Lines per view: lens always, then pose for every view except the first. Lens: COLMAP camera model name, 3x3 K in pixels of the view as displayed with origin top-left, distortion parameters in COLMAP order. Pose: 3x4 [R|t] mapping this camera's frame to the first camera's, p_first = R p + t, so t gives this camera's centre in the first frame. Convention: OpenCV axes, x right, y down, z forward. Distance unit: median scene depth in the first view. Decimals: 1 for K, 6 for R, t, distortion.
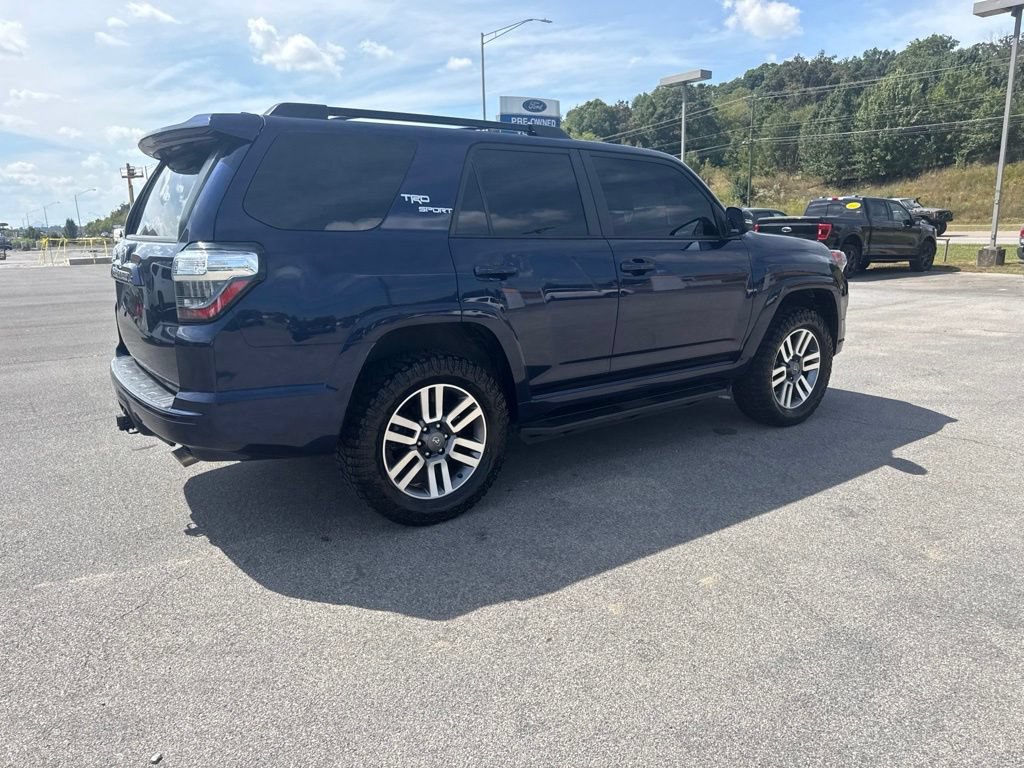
lens RADIAL K [[730.8, 0, 516.1], [0, 730.8, 383.7], [0, 0, 1]] dist [0.017365, -0.020317]
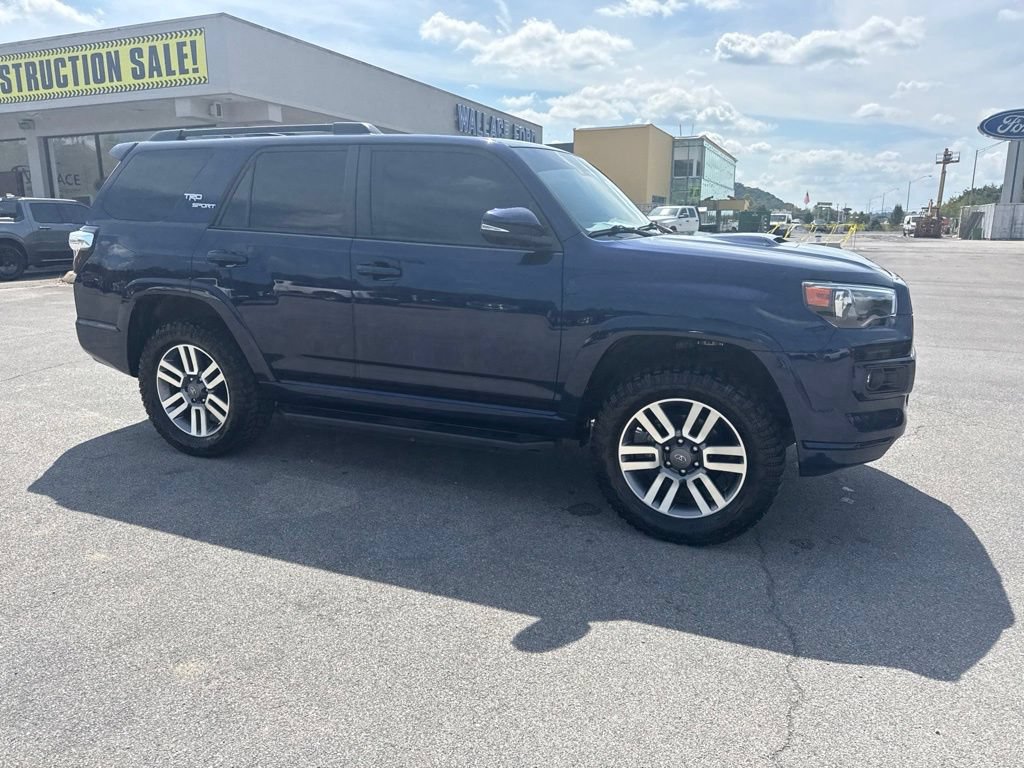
lens RADIAL K [[730.5, 0, 515.9], [0, 730.5, 380.3], [0, 0, 1]] dist [0.017557, -0.018324]
pose [[0.514901, 0.209186, -0.831335, 1.019082], [-0.197797, 0.972594, 0.122221, -0.168544], [0.834118, 0.101504, 0.542166, 0.651425]]
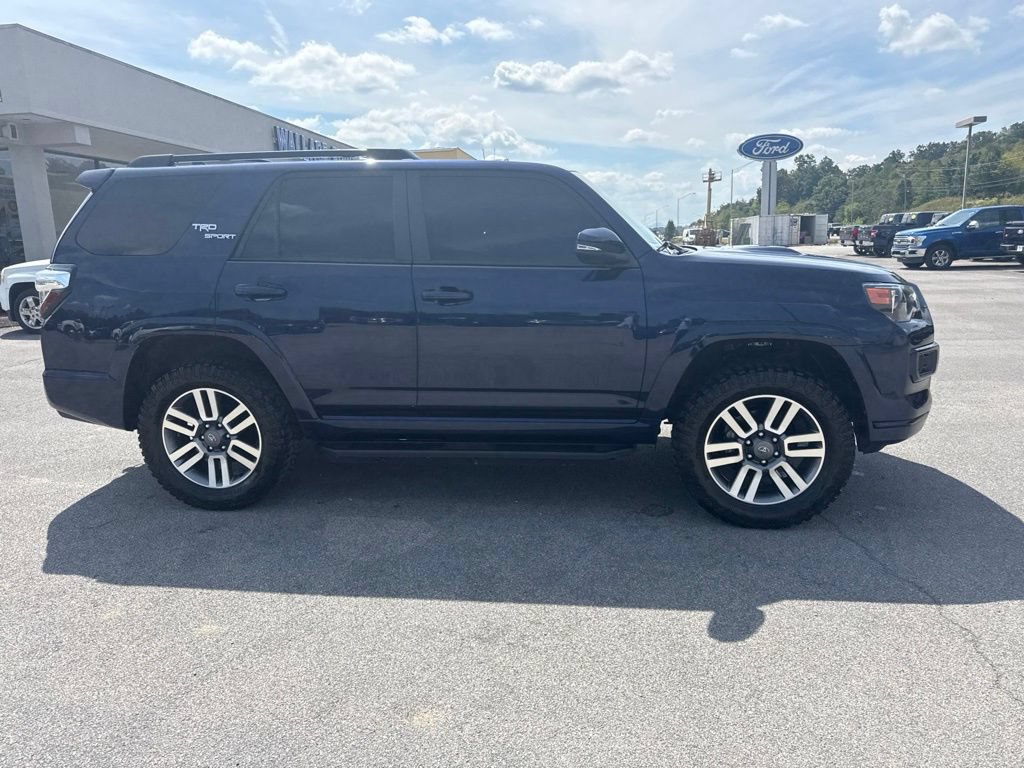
lens RADIAL K [[729.9, 0, 515.9], [0, 729.9, 374.3], [0, 0, 1]] dist [0.020126, -0.022421]
pose [[0.724983, 0.129235, -0.676534, 0.833463], [-0.135026, 0.989847, 0.044391, -0.112537], [0.675402, 0.059167, 0.735073, 0.396625]]
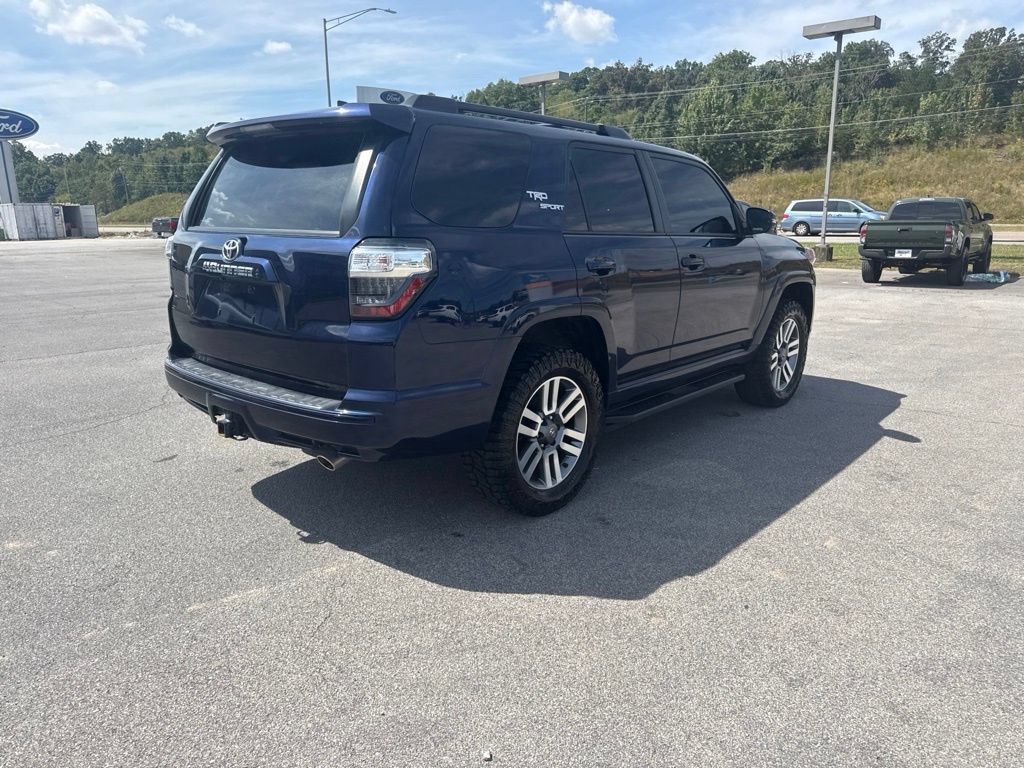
lens RADIAL K [[730.8, 0, 516.1], [0, 730.8, 383.7], [0, 0, 1]] dist [0.017365, -0.020317]
pose [[0.974827, -0.035086, 0.220187, -0.321051], [0.033522, 0.999379, 0.010834, -0.002331], [-0.220430, -0.003181, 0.975398, 0.009369]]
